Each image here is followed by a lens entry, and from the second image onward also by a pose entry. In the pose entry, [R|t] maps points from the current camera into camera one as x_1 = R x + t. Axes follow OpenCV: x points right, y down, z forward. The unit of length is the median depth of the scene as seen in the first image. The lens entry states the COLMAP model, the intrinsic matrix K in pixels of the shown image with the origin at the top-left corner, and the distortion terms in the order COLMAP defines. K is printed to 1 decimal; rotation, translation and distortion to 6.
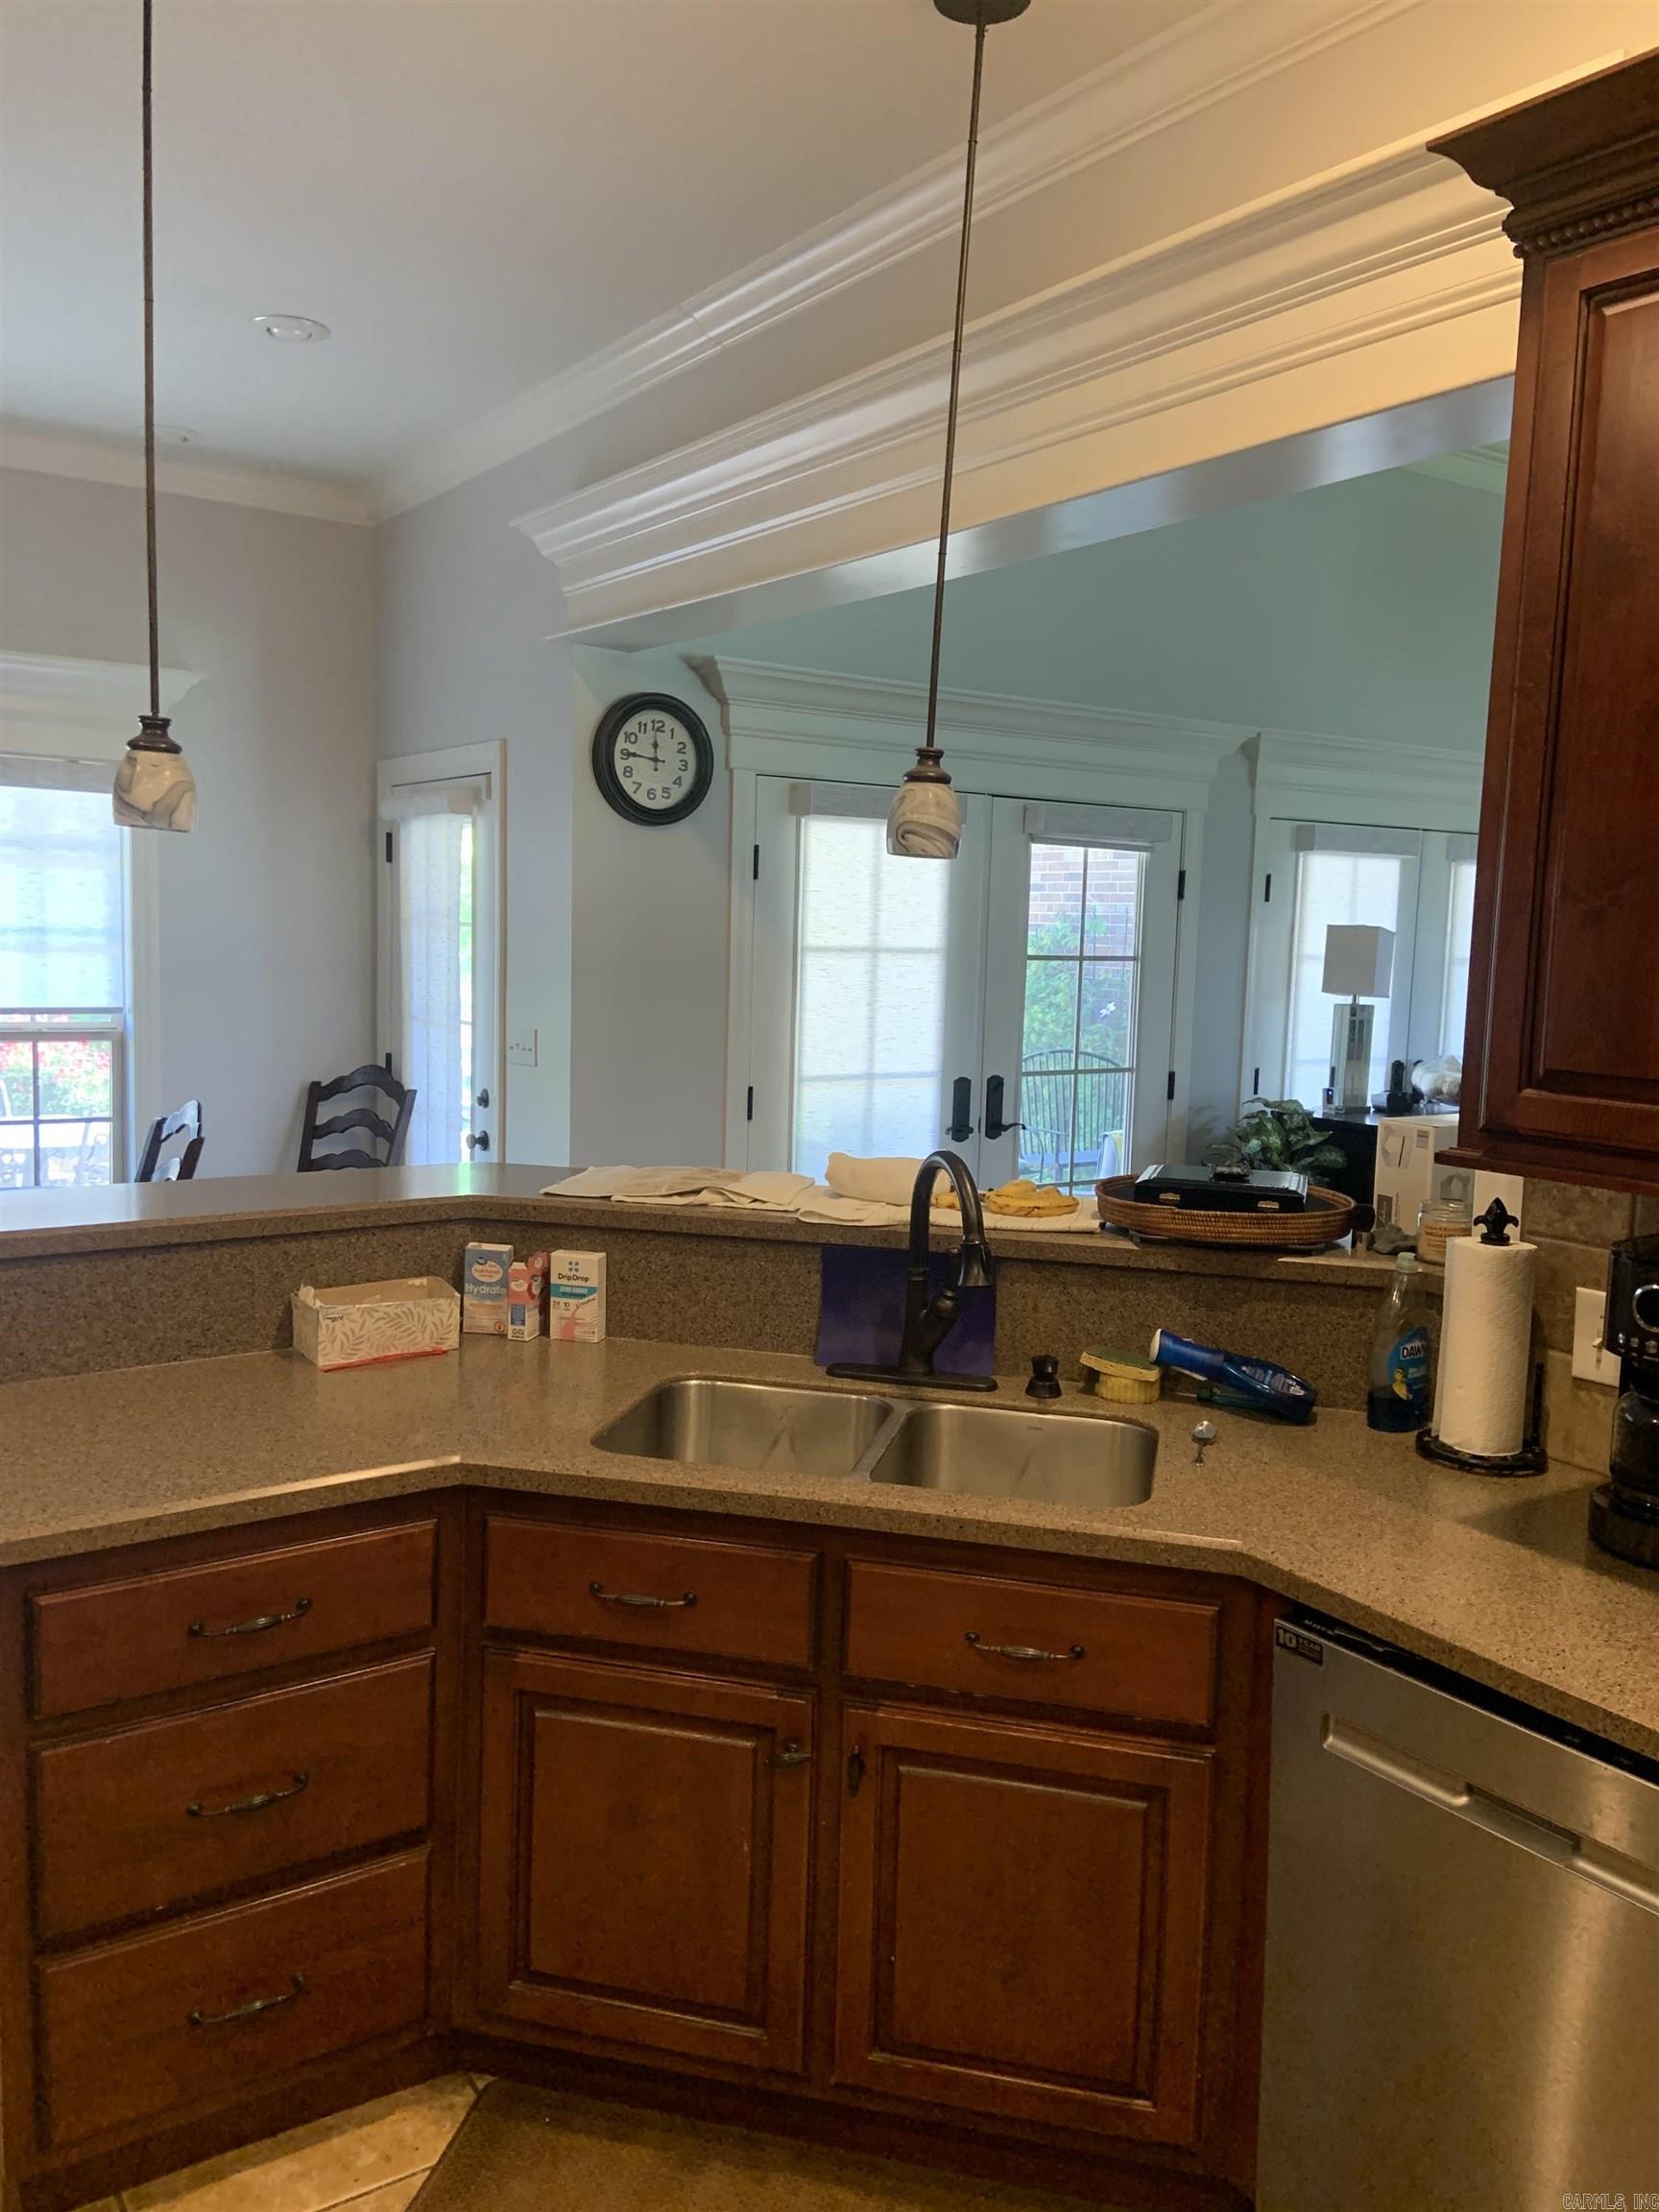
lens RADIAL K [[1669.7, 0, 839.8], [0, 1669.7, 1118.1], [0, 0, 1]] dist [0.068326, -0.067295]
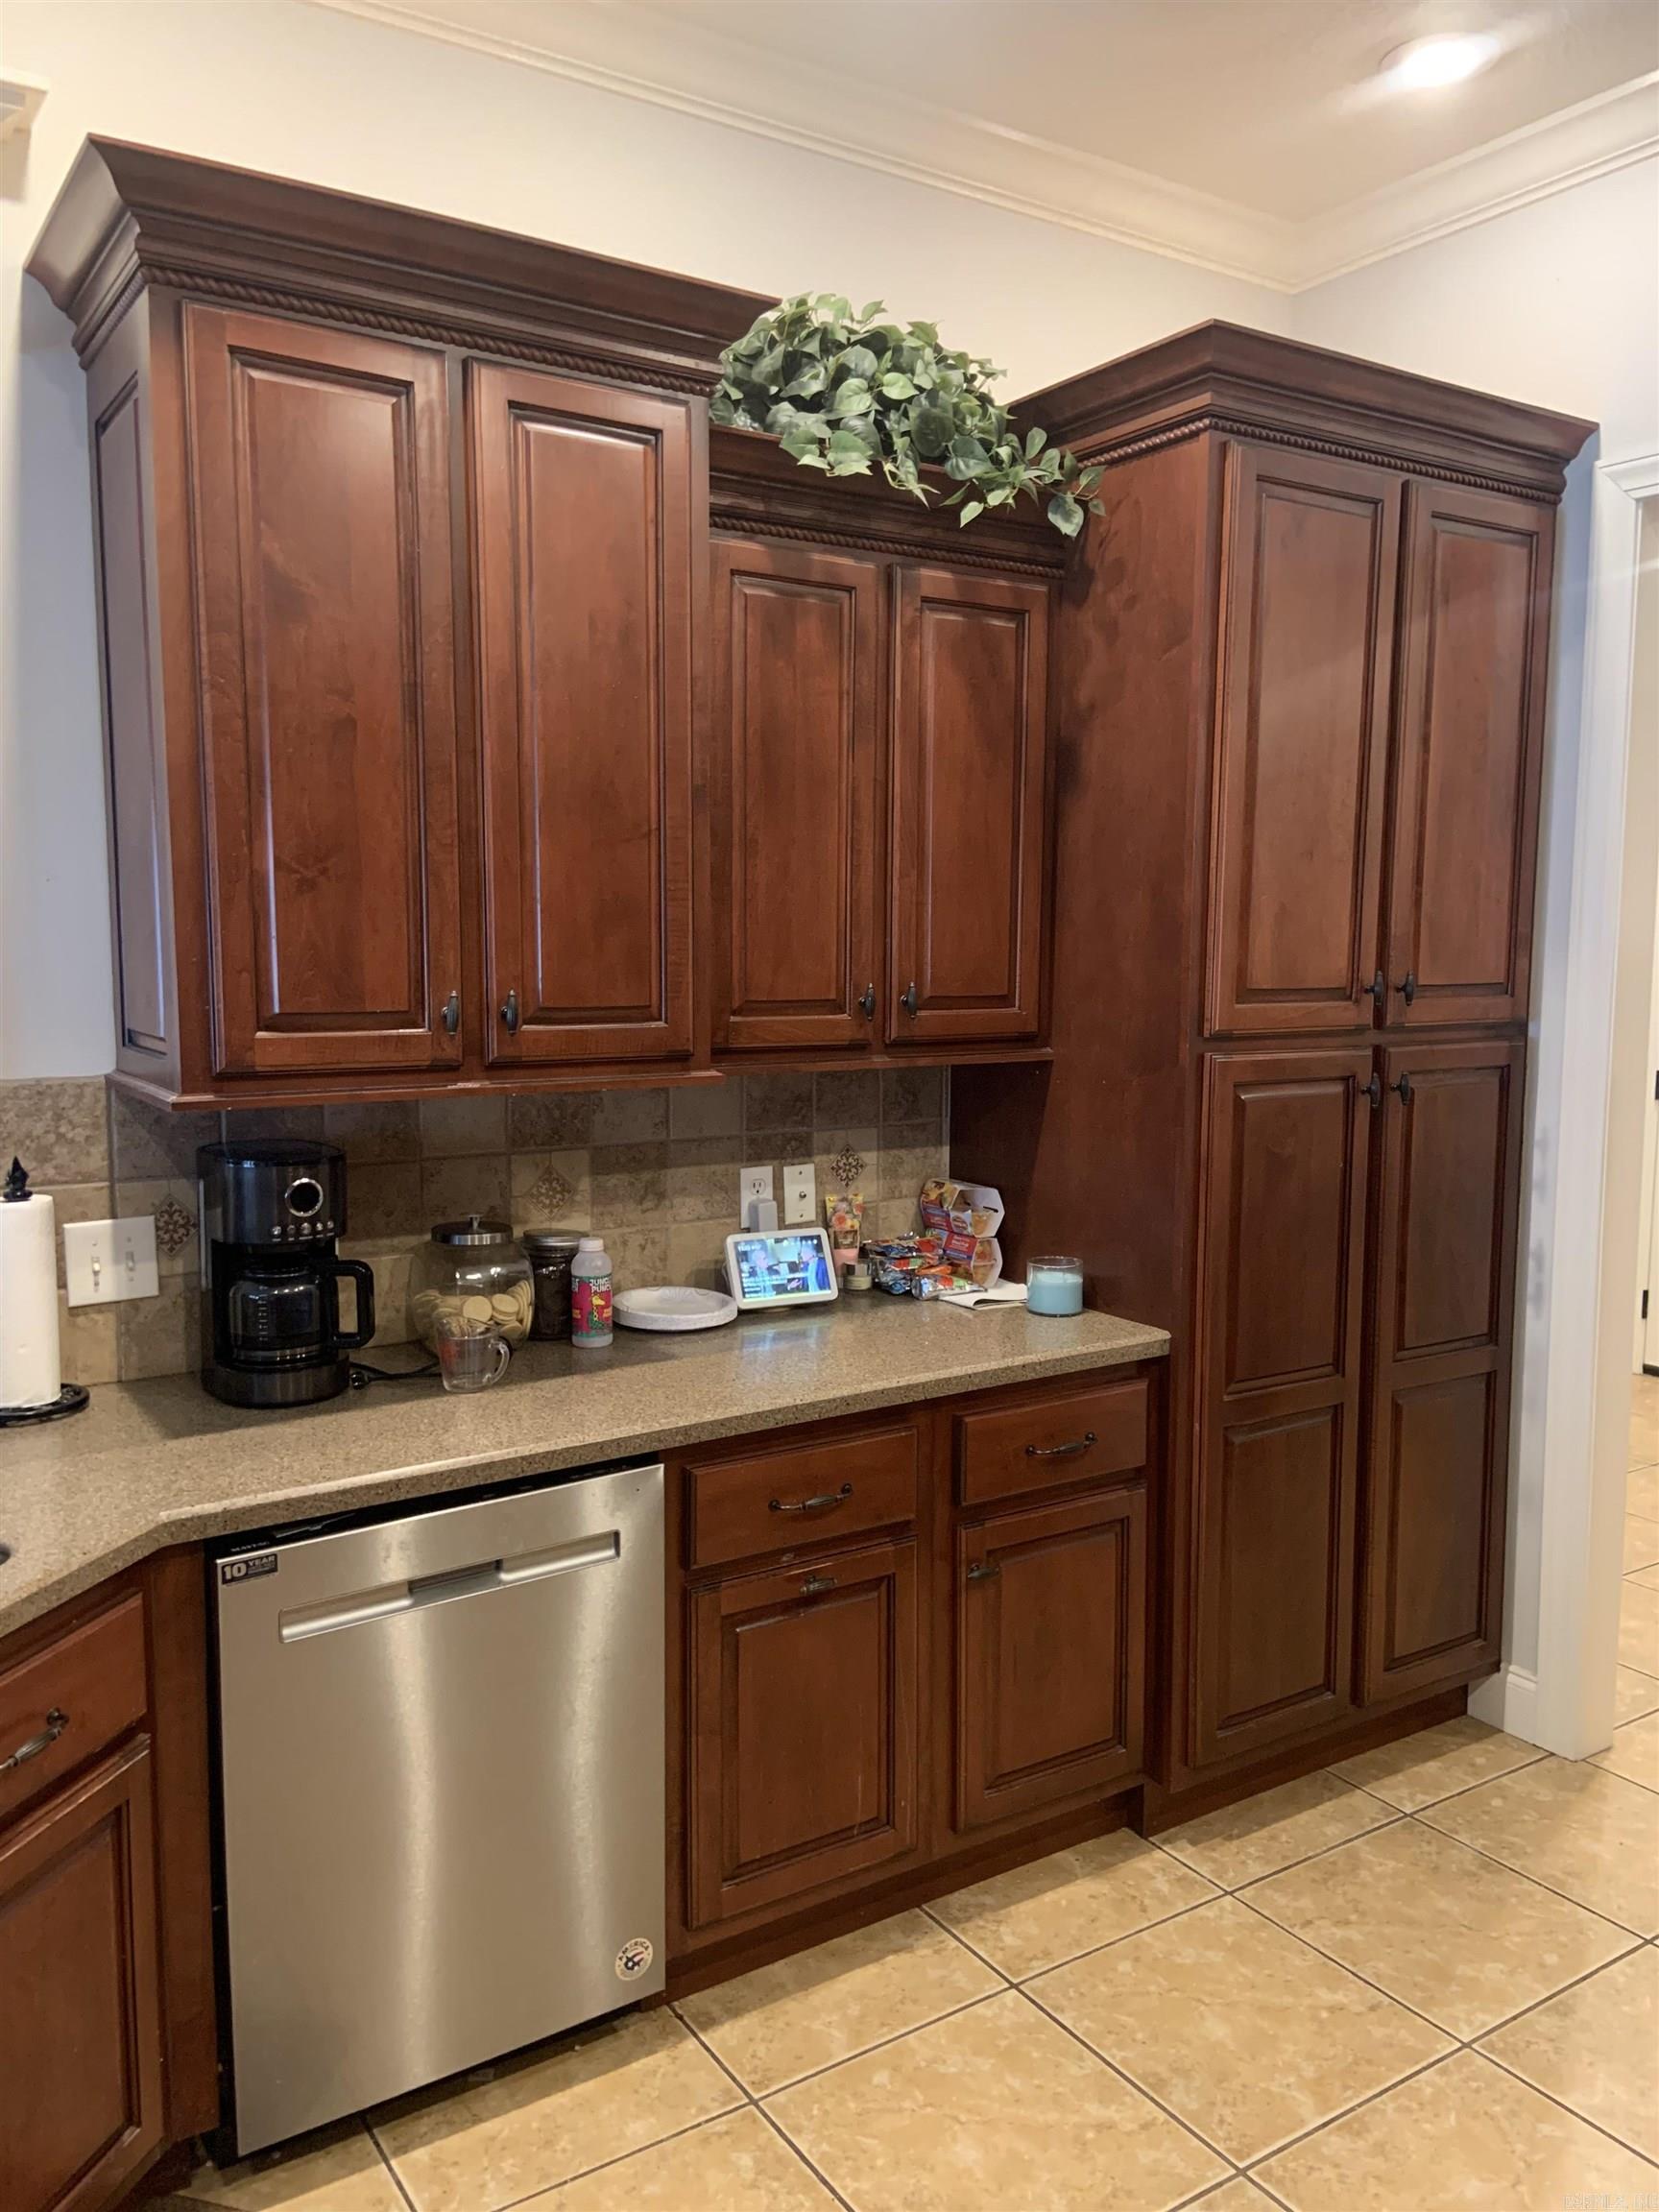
lens RADIAL K [[1669.7, 0, 829.2], [0, 1669.7, 1106.5], [0, 0, 1]] dist [0.068326, -0.067295]
pose [[0.017208, -0.138920, 0.990154, -0.691332], [0.112237, 0.984310, 0.136149, -0.074756], [-0.993532, 0.108789, 0.032530, 0.531881]]
